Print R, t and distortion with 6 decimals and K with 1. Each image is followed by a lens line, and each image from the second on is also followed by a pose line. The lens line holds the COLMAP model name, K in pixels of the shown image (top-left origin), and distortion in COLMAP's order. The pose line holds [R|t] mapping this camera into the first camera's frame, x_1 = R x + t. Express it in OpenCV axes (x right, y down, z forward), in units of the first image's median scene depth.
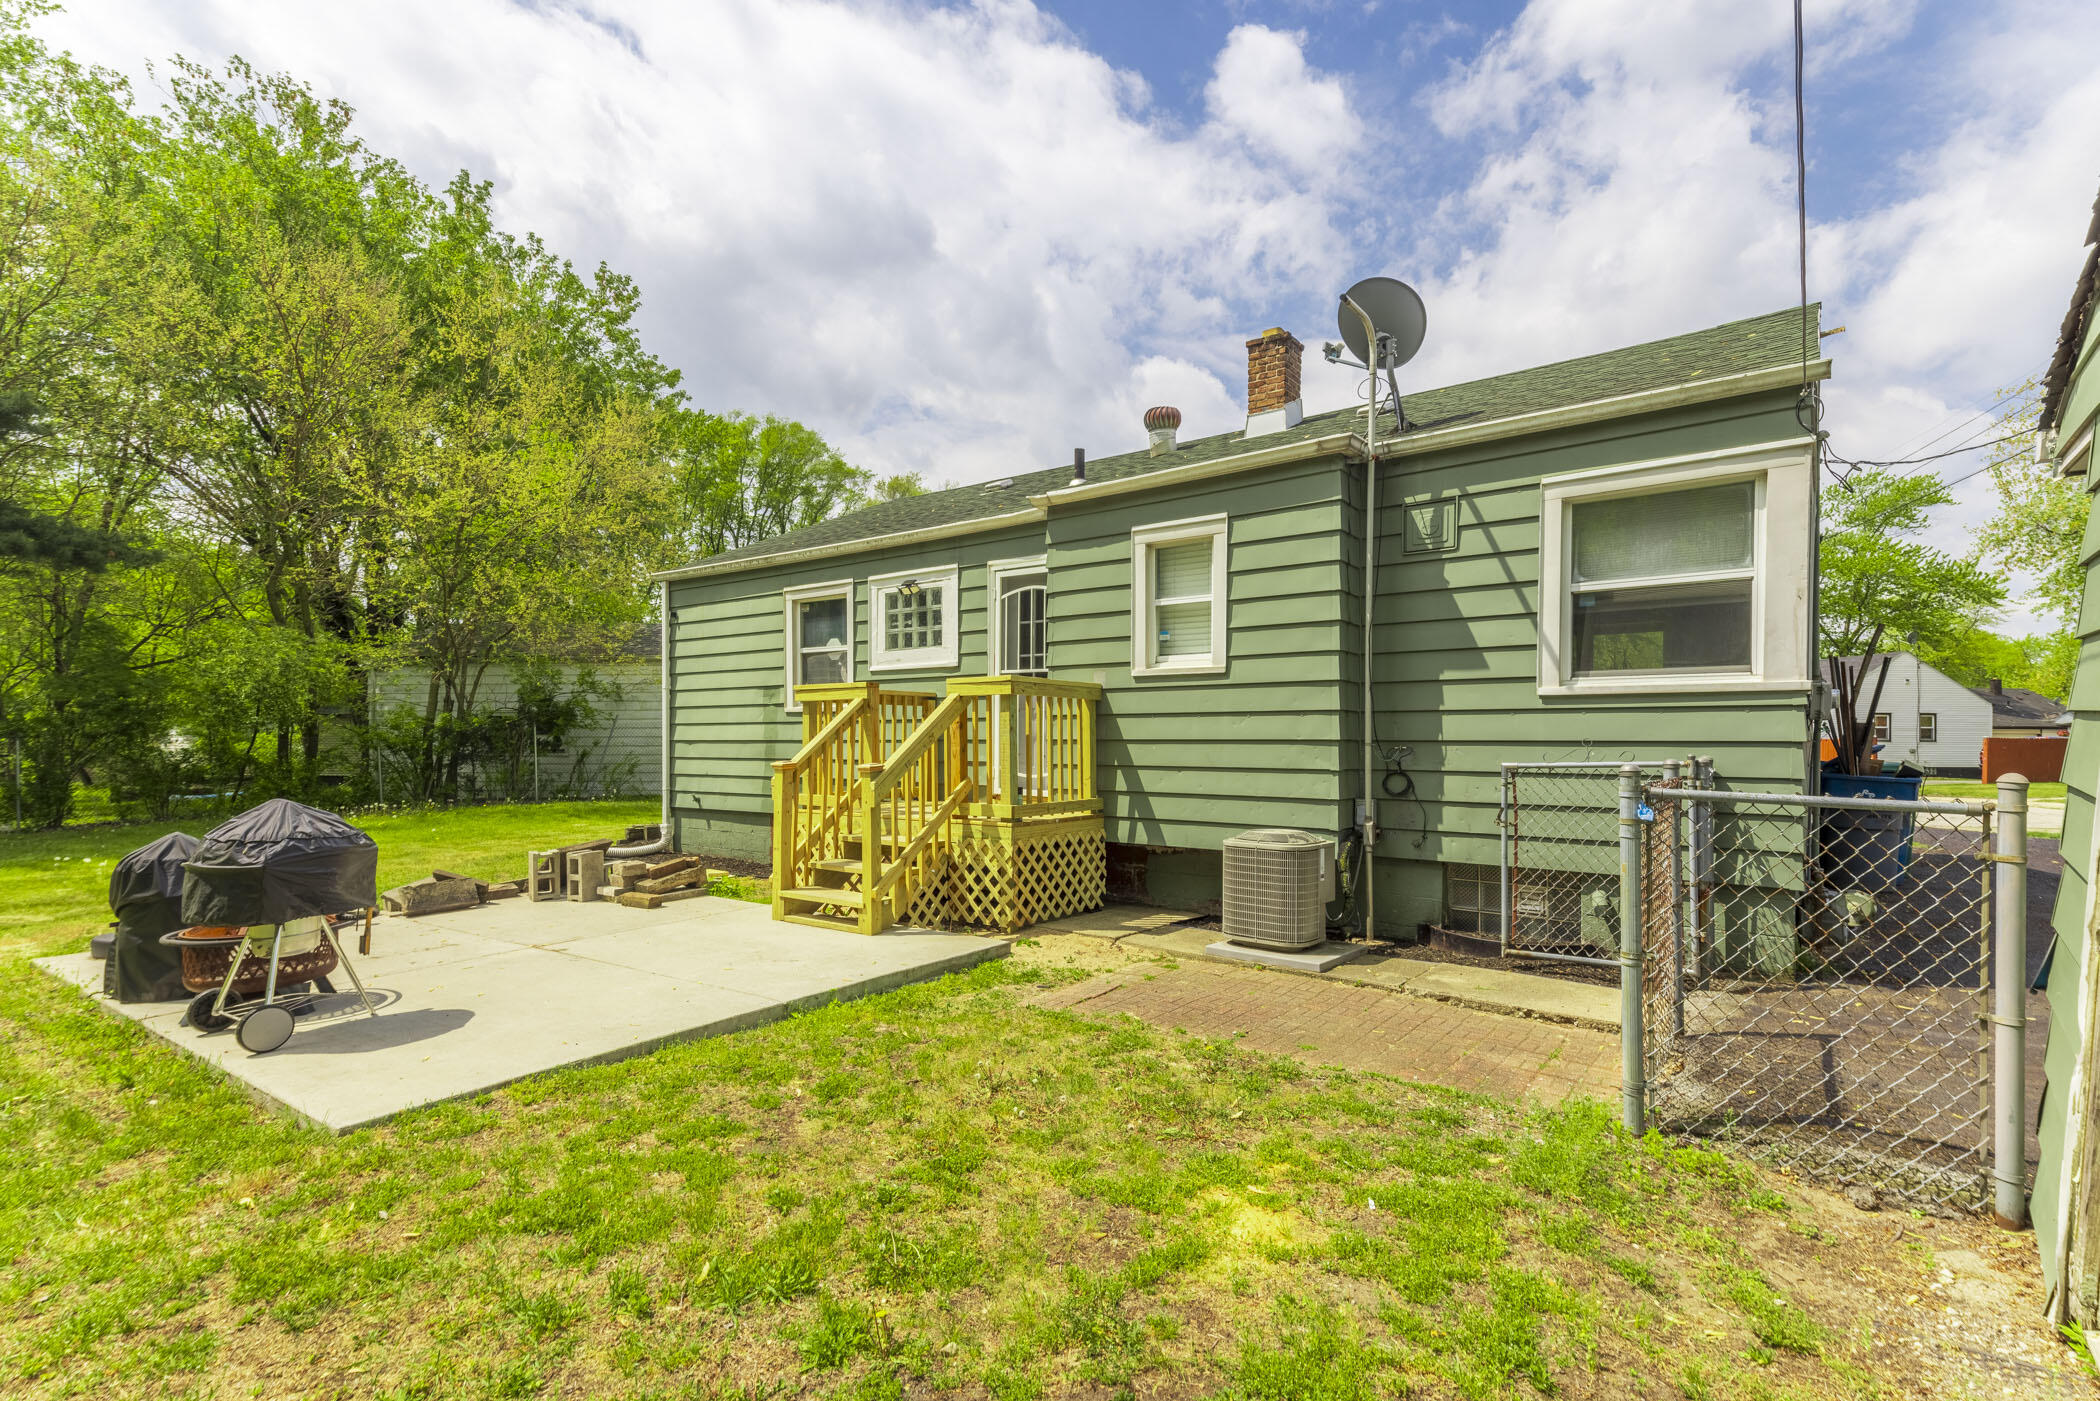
lens RADIAL K [[968.6, 0, 1043.1], [0, 968.6, 723.1], [0, 0, 1]] dist [0.079765, -0.027530]
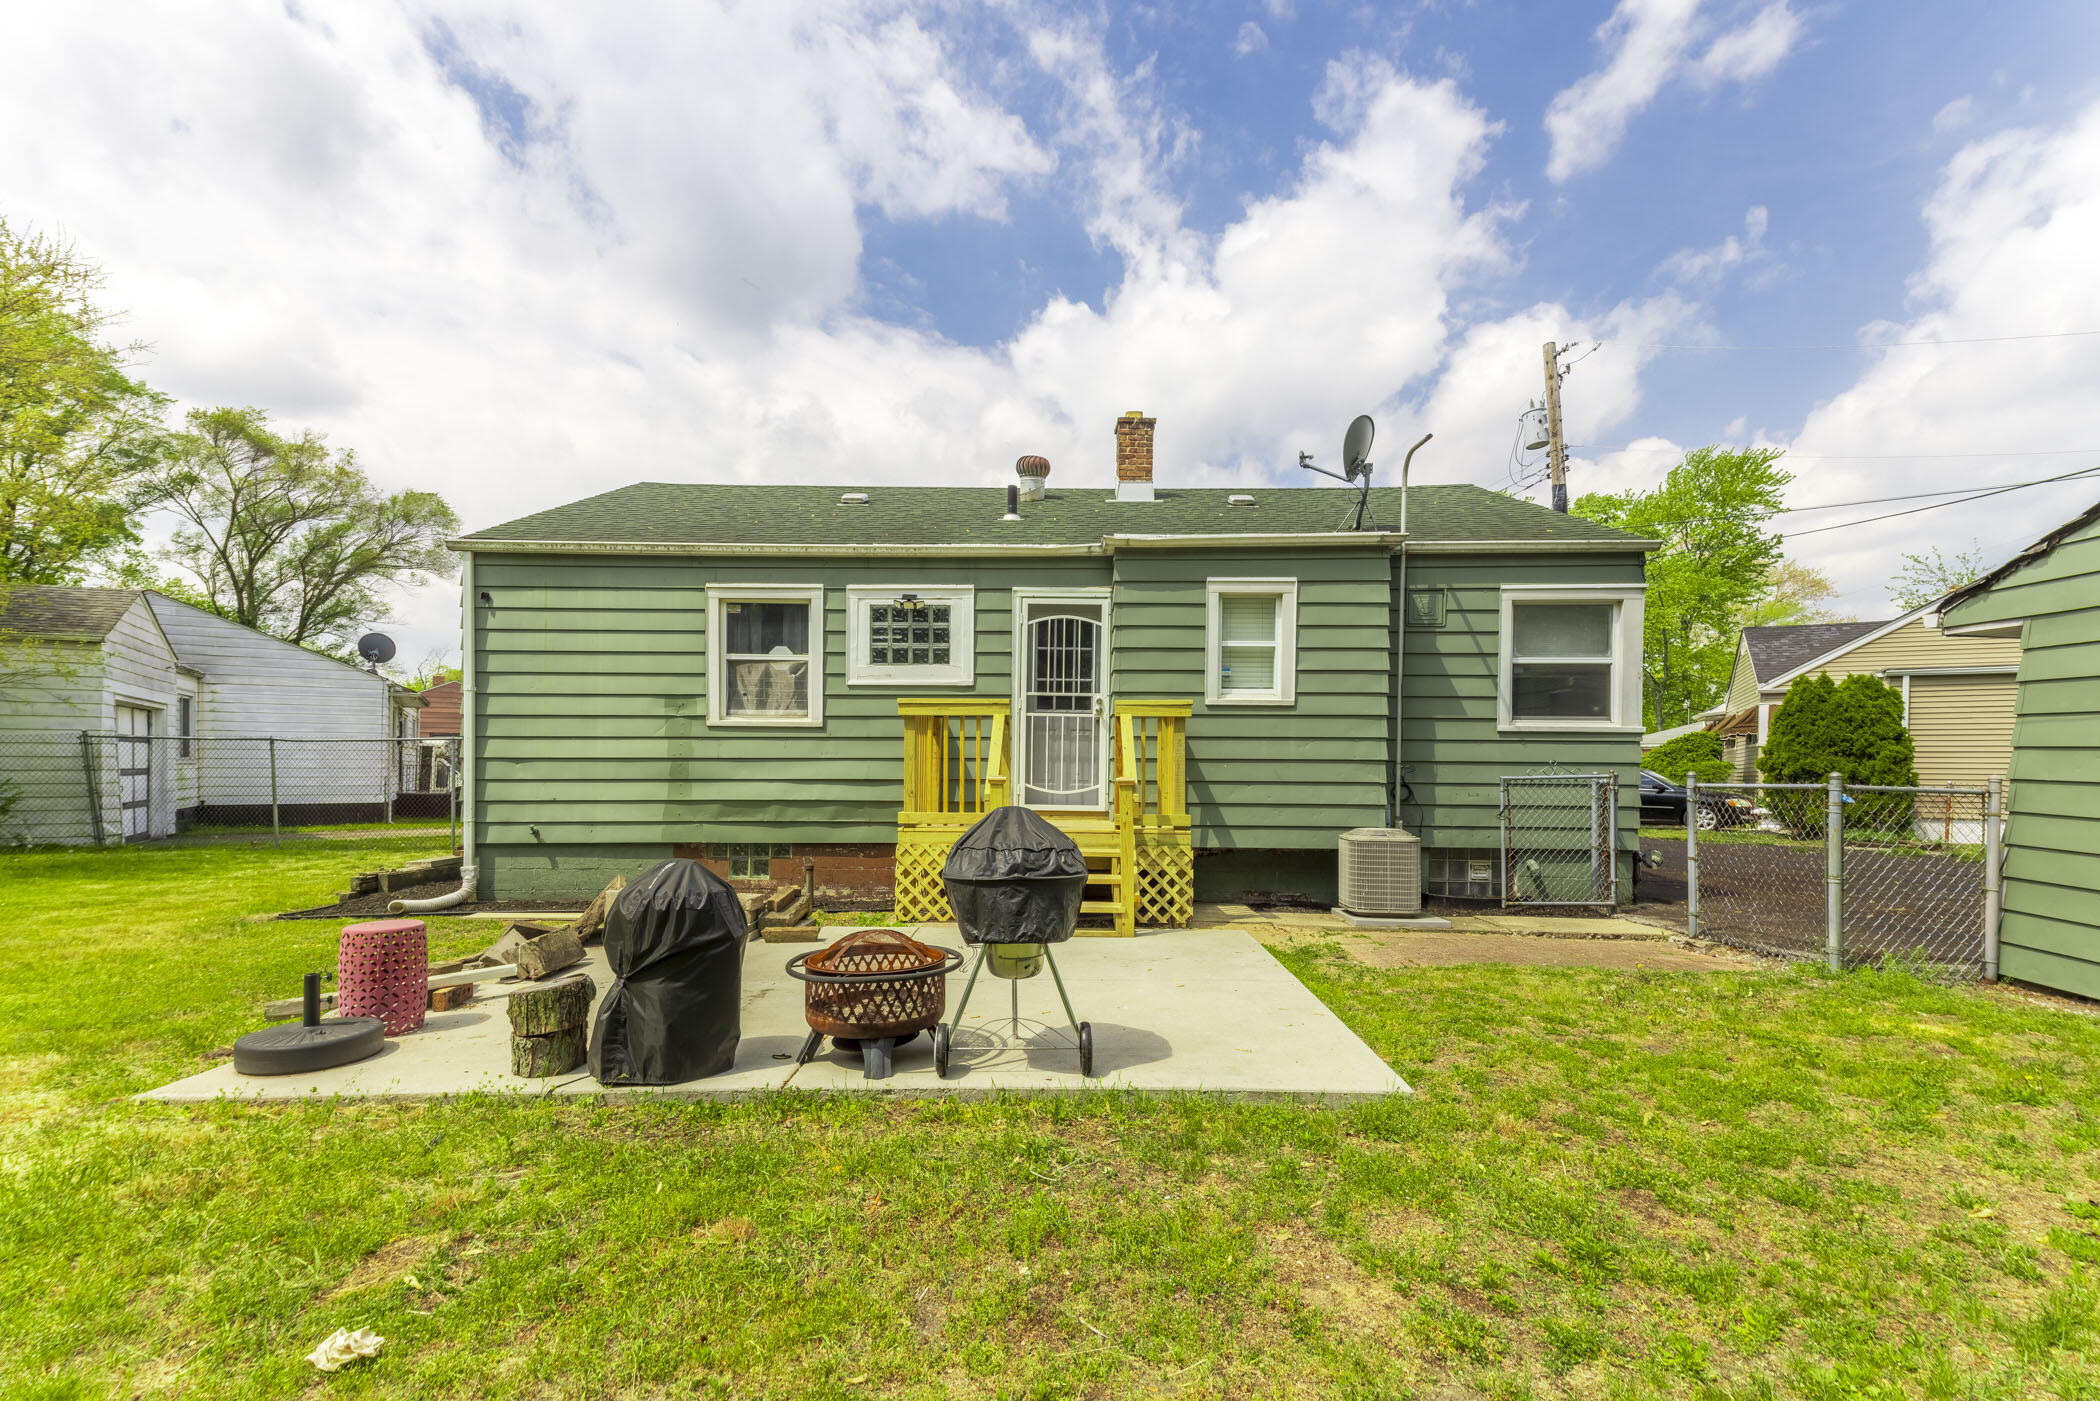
lens RADIAL K [[973.4, 0, 1049.9], [0, 973.4, 765.2], [0, 0, 1]] dist [0.073536, -0.028663]
pose [[0.811040, 0.008874, 0.584923, -0.754230], [-0.014487, 0.999883, 0.004917, 0.021532], [-0.584811, -0.012462, 0.811074, 0.155741]]
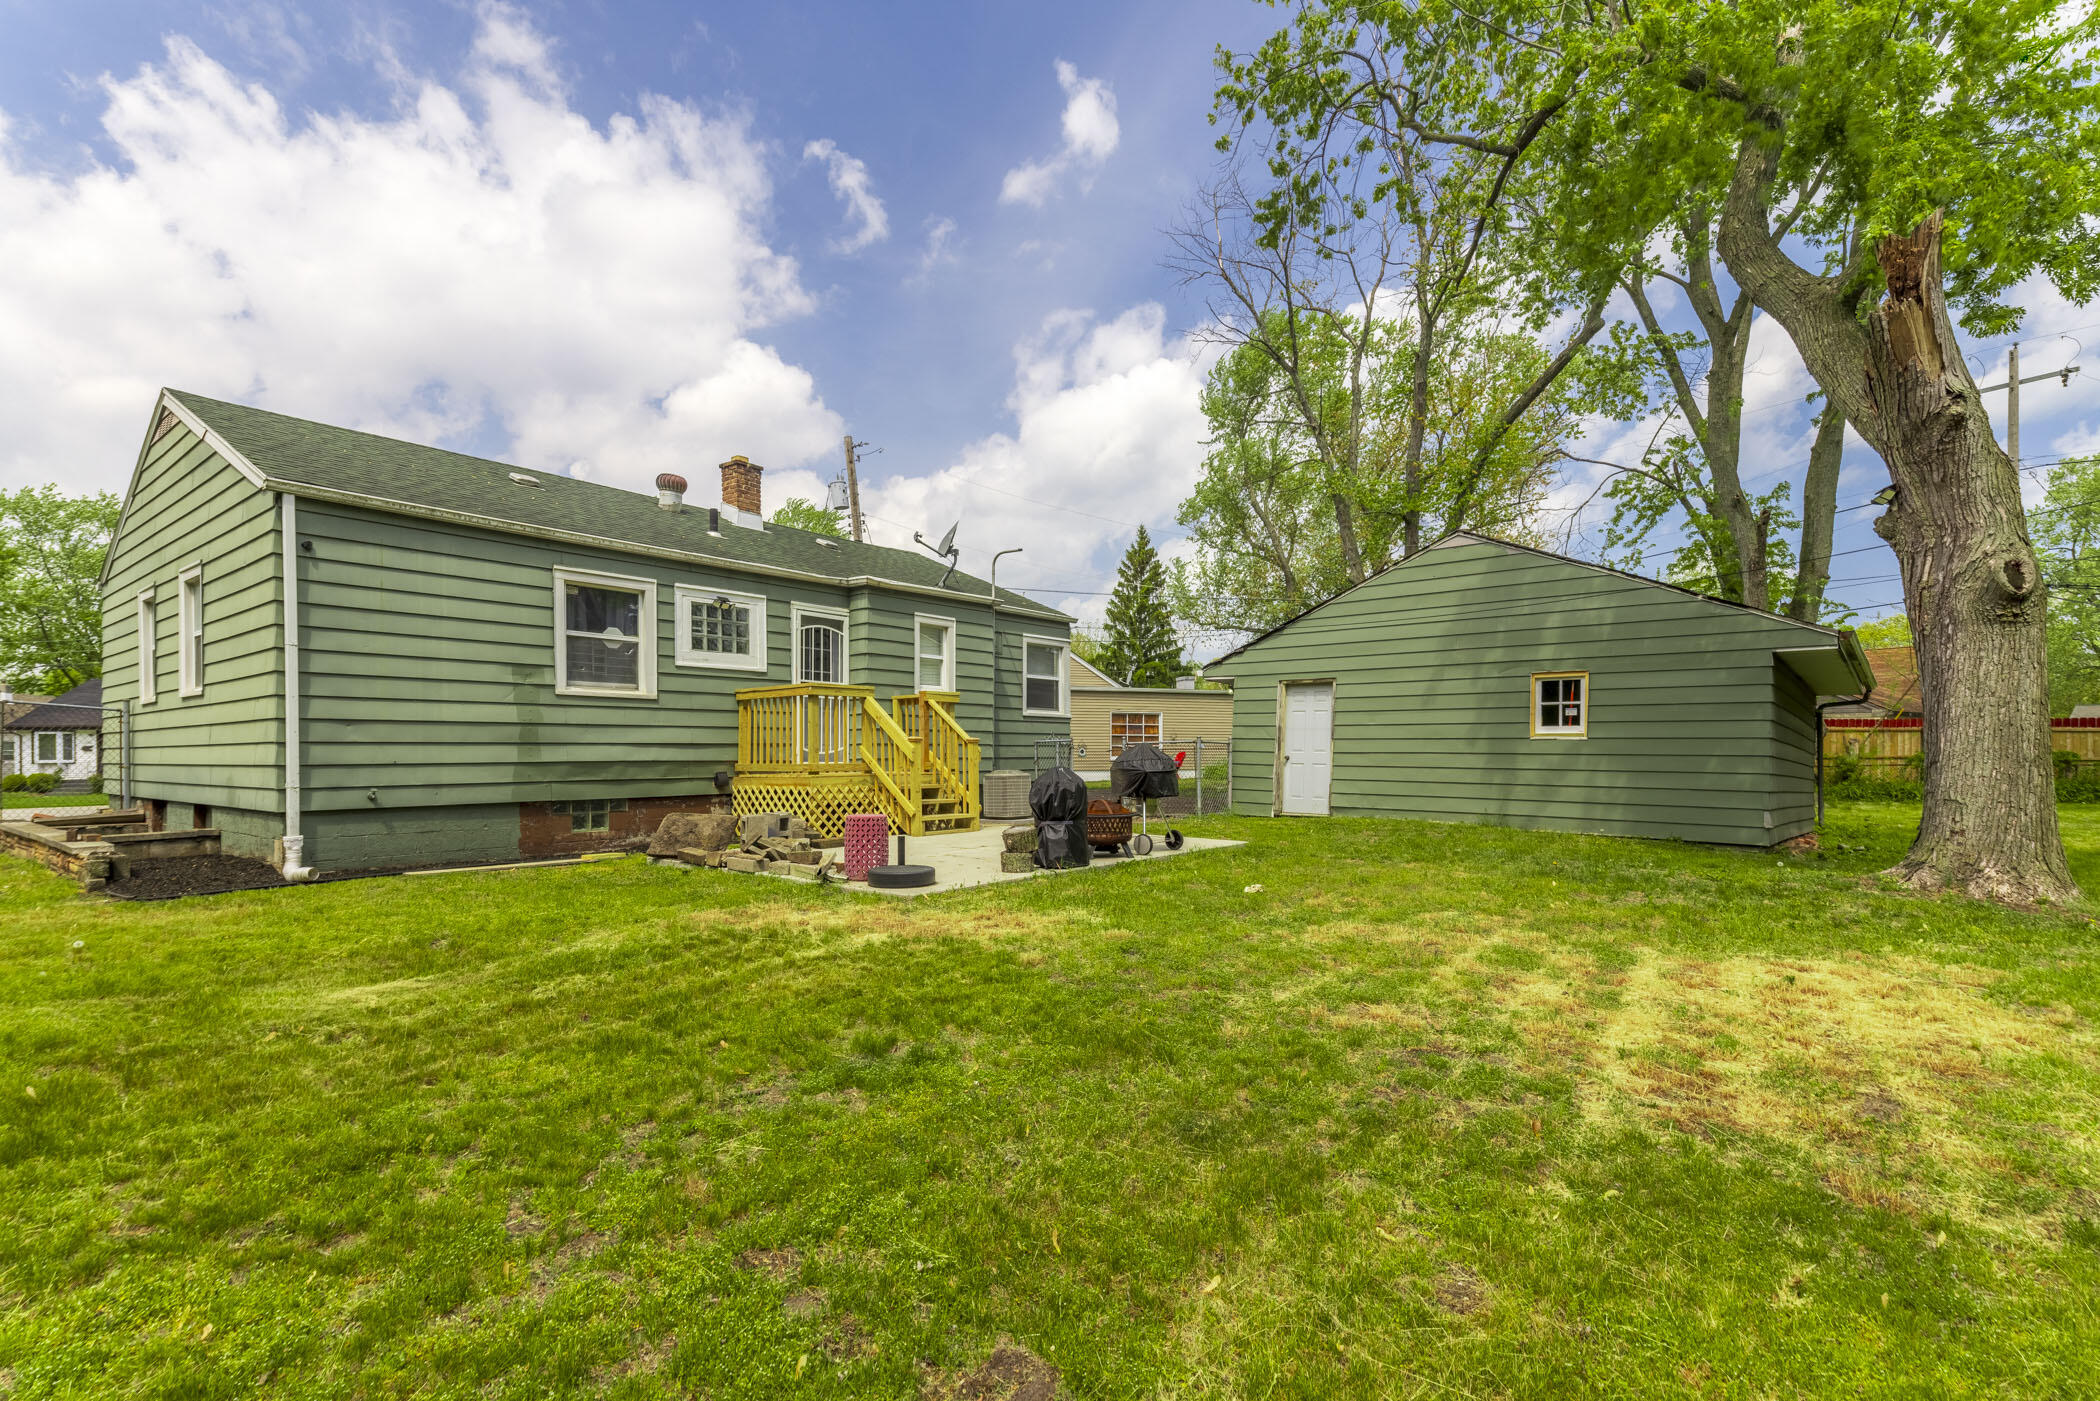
lens RADIAL K [[973.4, 0, 1049.9], [0, 973.4, 765.2], [0, 0, 1]] dist [0.073536, -0.028663]
pose [[0.055013, -0.004487, 0.998476, -1.726621], [-0.002740, 0.999985, 0.004645, 0.075082], [-0.998482, -0.002991, 0.054999, 0.656235]]
